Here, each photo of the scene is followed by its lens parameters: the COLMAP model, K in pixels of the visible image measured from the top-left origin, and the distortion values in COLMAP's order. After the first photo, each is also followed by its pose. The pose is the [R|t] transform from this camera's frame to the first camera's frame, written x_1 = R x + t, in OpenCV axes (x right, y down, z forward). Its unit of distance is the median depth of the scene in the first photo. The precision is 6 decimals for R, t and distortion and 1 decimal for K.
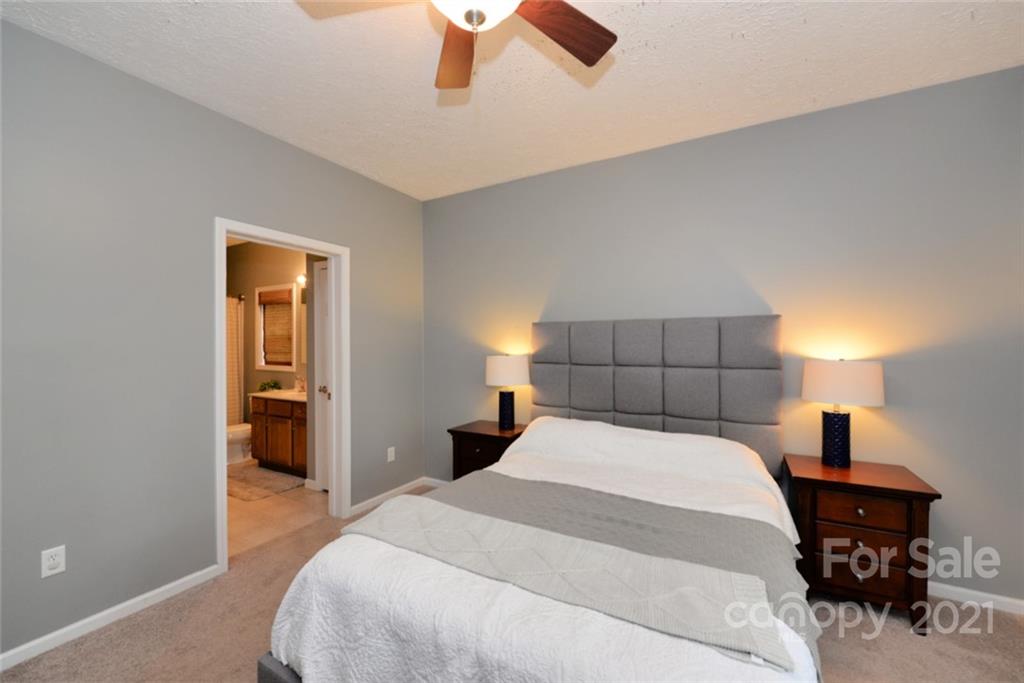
lens RADIAL K [[414.1, 0, 509.8], [0, 414.1, 346.8], [0, 0, 1]] dist [-0.001221, -0.001429]
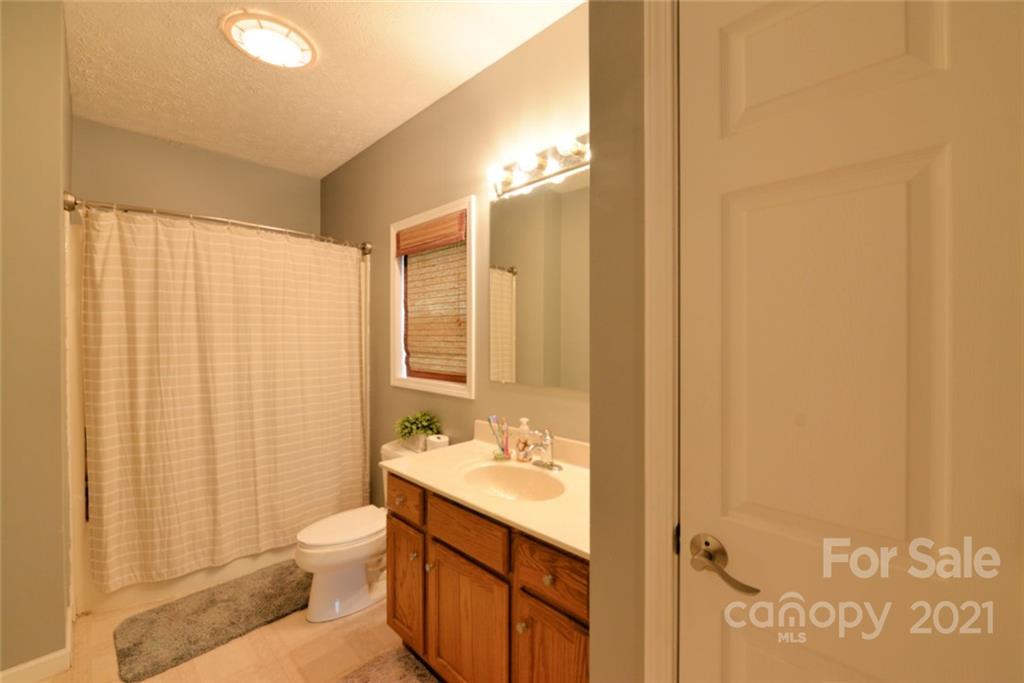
lens RADIAL K [[414.1, 0, 509.6], [0, 414.1, 339.1], [0, 0, 1]] dist [-0.001221, -0.001429]
pose [[0.968728, 0.000149, -0.248124, -0.357103], [-0.000662, 0.999998, -0.001983, -0.001231], [0.248123, 0.002086, 0.968726, 0.560495]]
